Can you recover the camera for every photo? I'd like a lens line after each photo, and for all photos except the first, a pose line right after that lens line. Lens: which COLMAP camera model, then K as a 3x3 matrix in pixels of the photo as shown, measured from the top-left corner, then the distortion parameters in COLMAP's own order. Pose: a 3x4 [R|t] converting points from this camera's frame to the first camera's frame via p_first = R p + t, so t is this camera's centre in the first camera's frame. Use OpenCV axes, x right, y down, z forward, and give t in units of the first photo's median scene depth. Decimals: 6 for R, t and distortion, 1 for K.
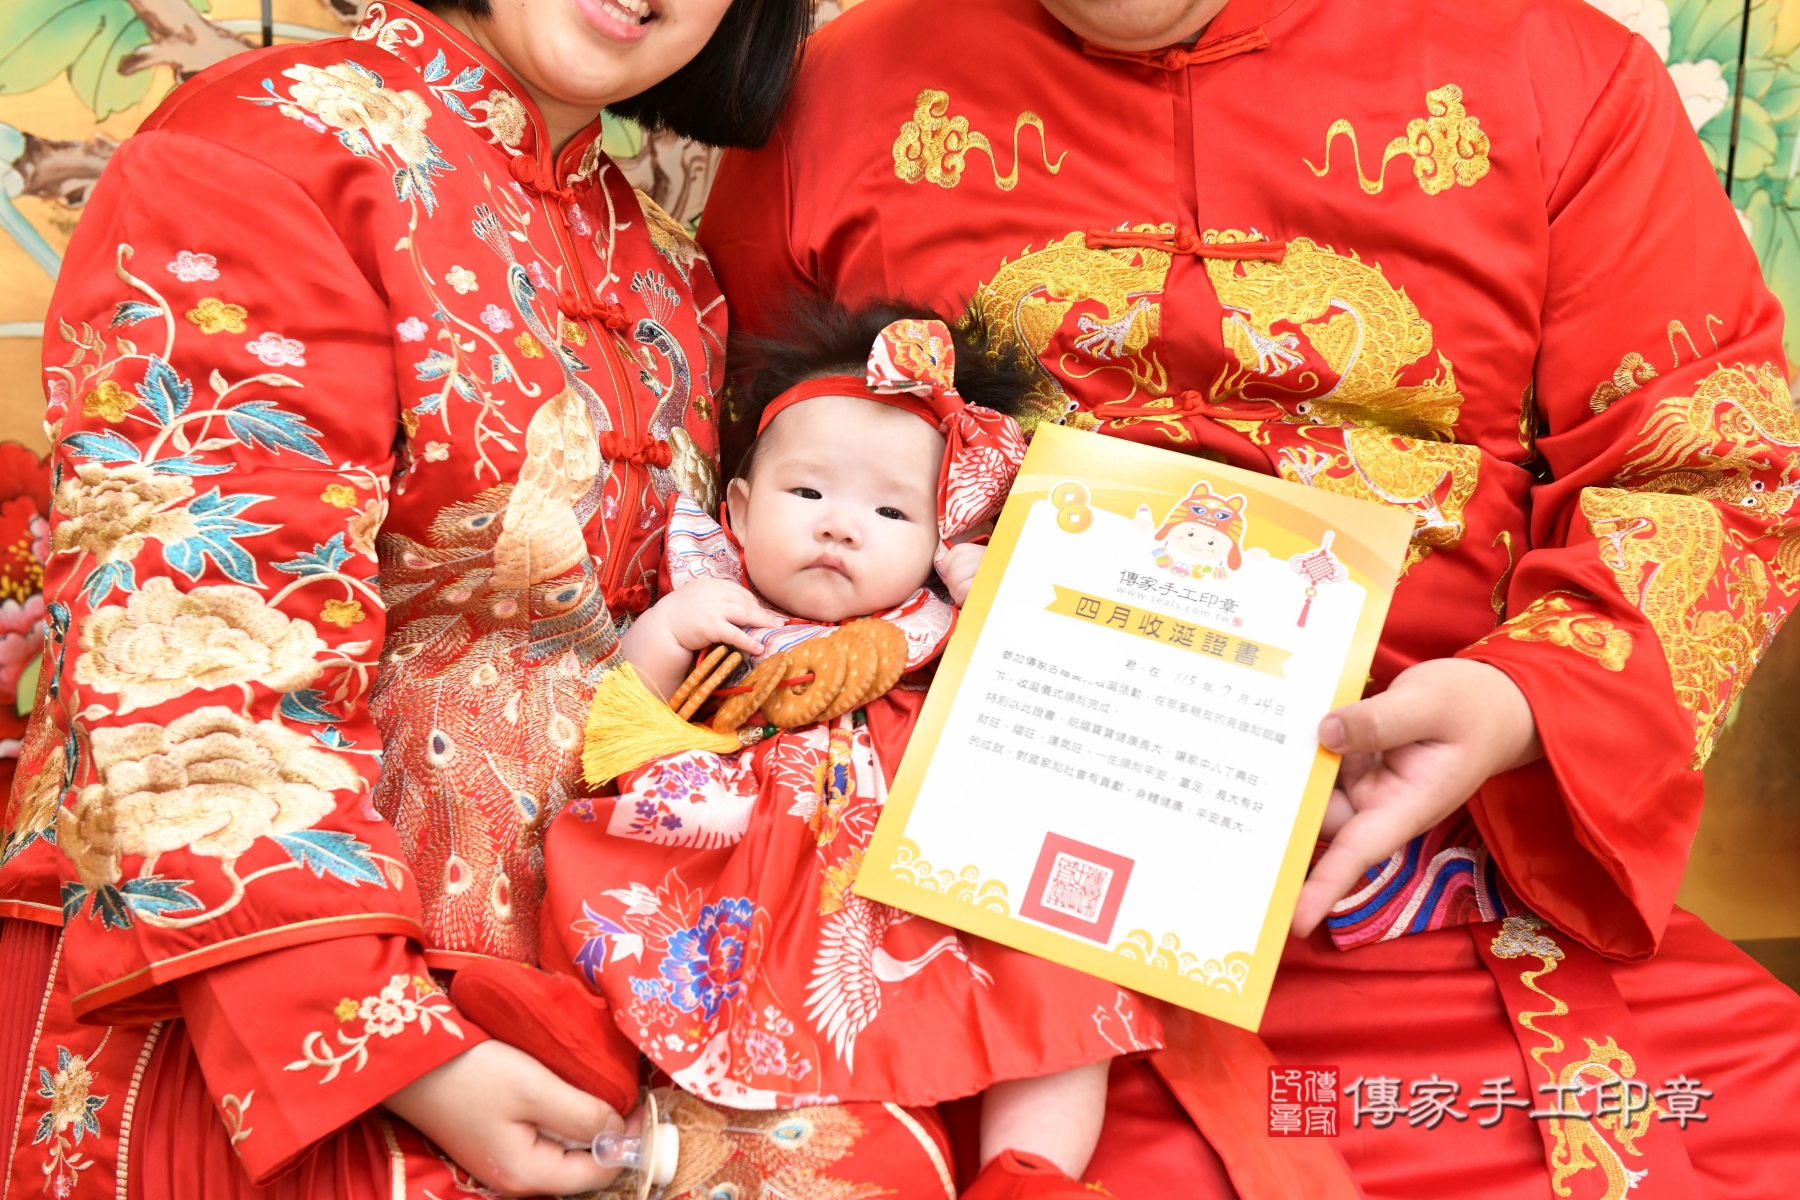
lens RADIAL K [[2611.8, 0, 900.0], [0, 2611.8, 600.0], [0, 0, 1]] dist [0.141732, -0.000863]
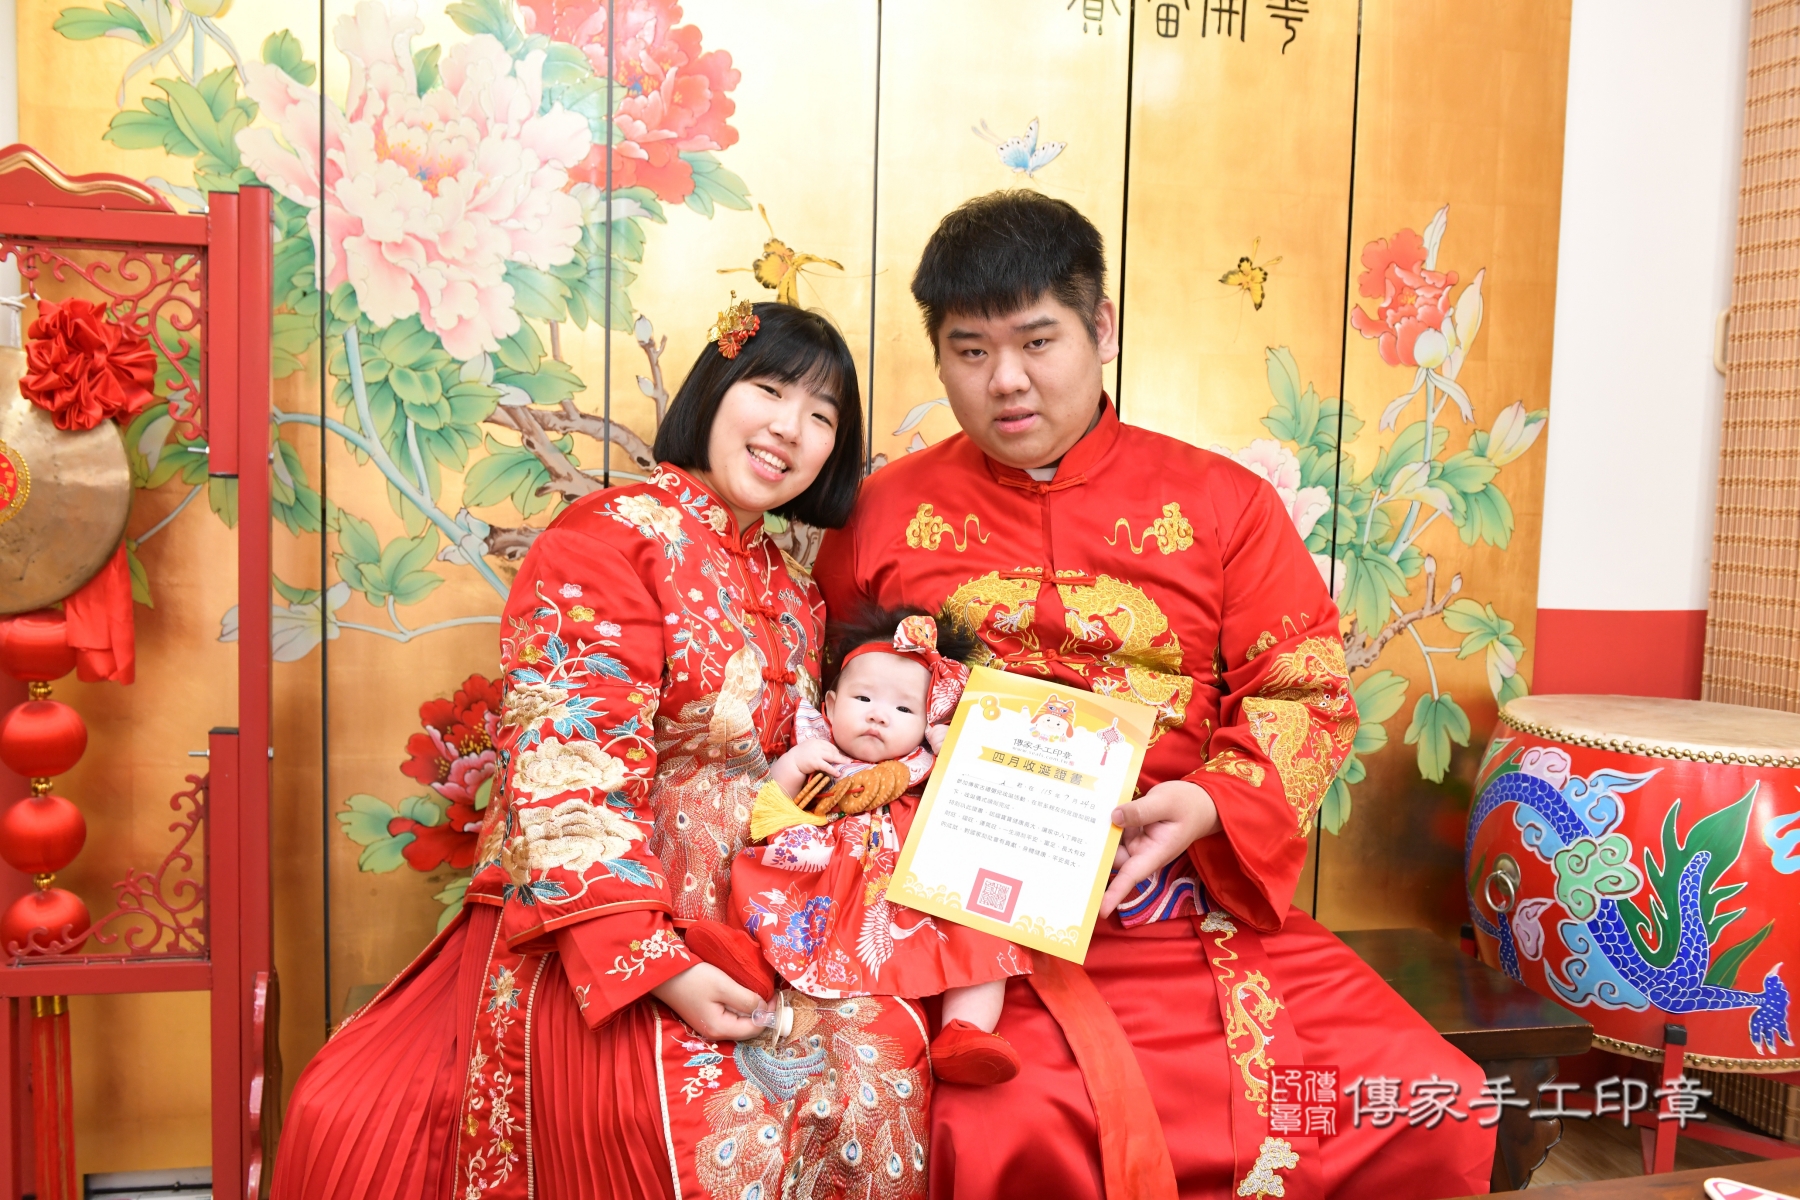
lens RADIAL K [[1474.2, 0, 887.5], [0, 1474.2, 597.4], [0, 0, 1]] dist [-0.023061, 0.001693]
pose [[0.999346, -0.000034, -0.036147, 0.027207], [-0.004060, 0.993568, -0.113162, 0.011081], [0.035918, 0.113235, 0.992919, -0.153715]]
